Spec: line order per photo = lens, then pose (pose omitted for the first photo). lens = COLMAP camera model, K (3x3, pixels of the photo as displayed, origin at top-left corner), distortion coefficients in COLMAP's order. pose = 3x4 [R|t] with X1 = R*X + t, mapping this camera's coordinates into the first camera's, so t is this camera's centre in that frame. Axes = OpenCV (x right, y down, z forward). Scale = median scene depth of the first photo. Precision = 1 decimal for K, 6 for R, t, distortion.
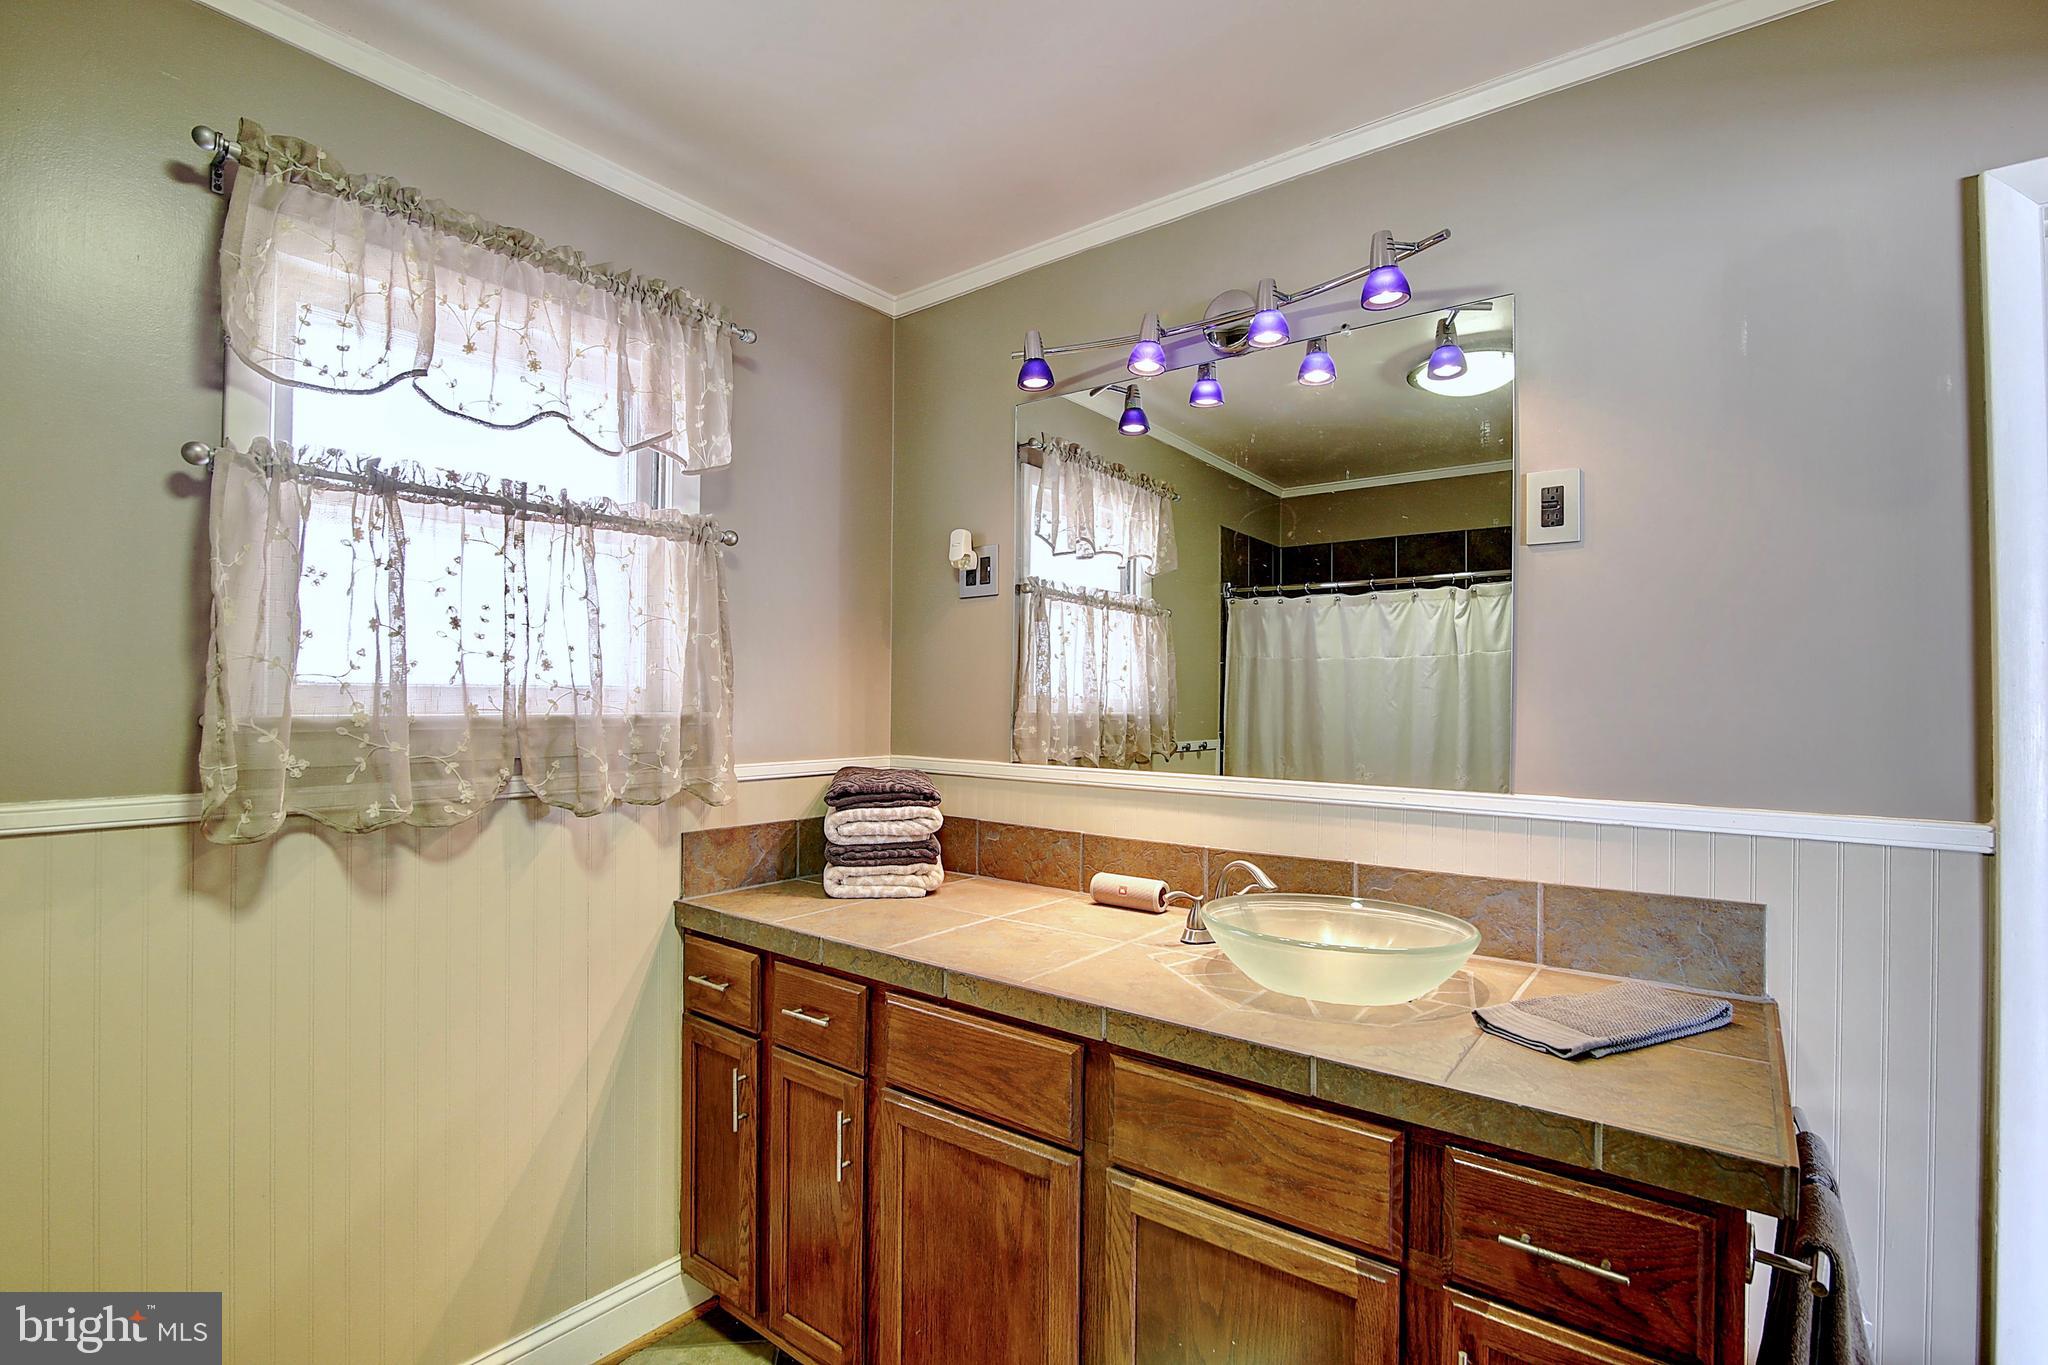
lens RADIAL K [[948.5, 0, 1010.3], [0, 948.5, 684.5], [0, 0, 1]] dist [-0.022854, -0.000081]
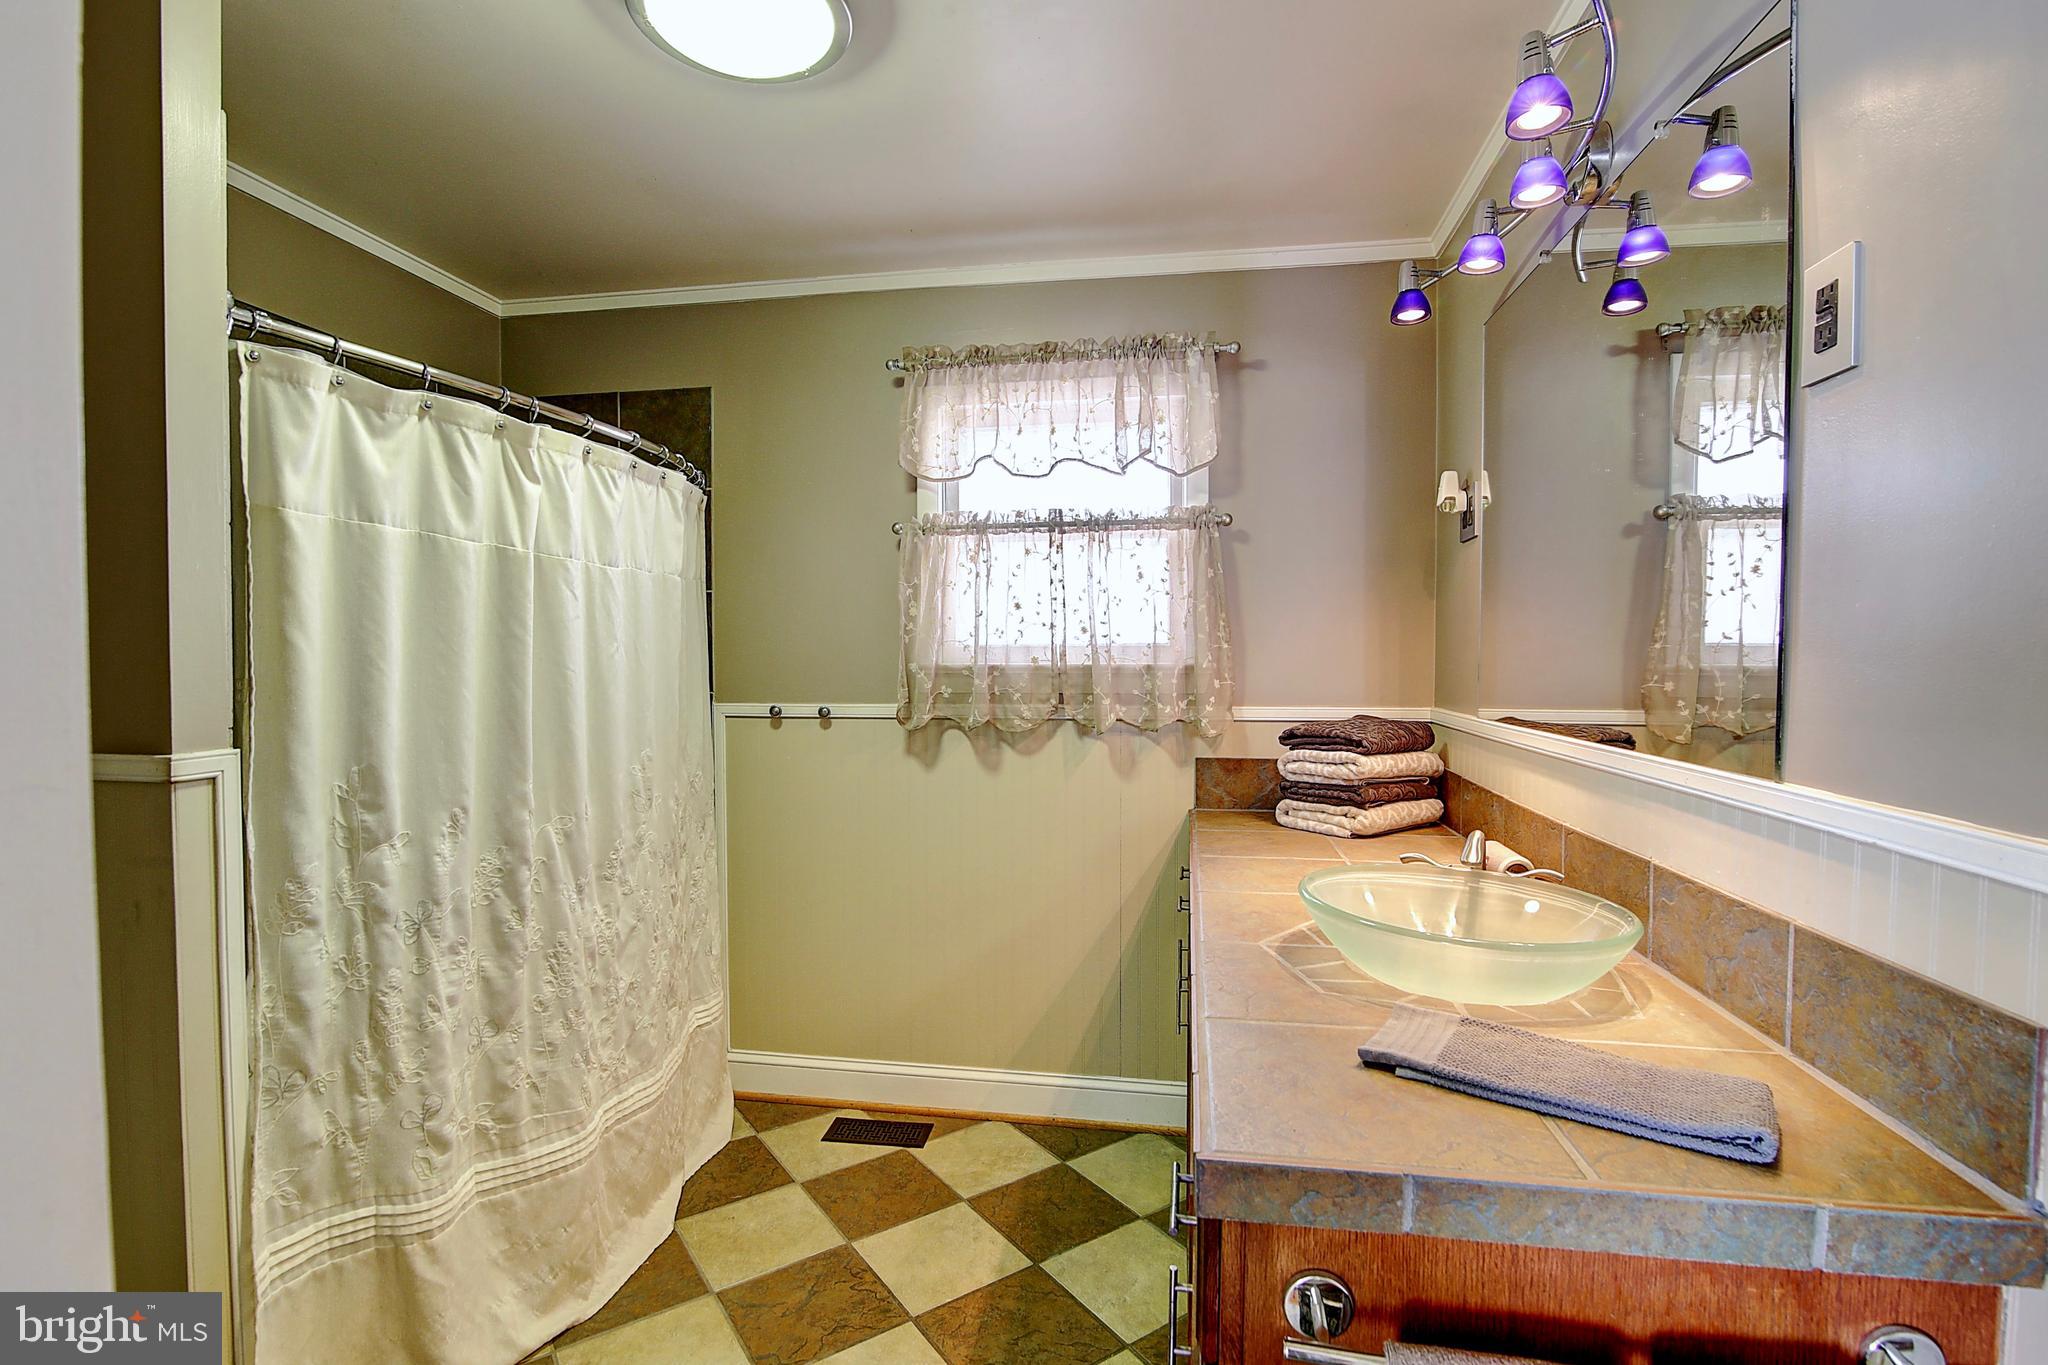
lens RADIAL K [[948.5, 0, 1006.3], [0, 948.5, 684.0], [0, 0, 1]] dist [-0.022854, -0.000081]
pose [[0.460376, 0.016319, -0.887574, 0.774283], [0.018882, 0.999425, 0.028170, 0.019496], [0.887523, -0.029728, 0.459803, 0.217547]]
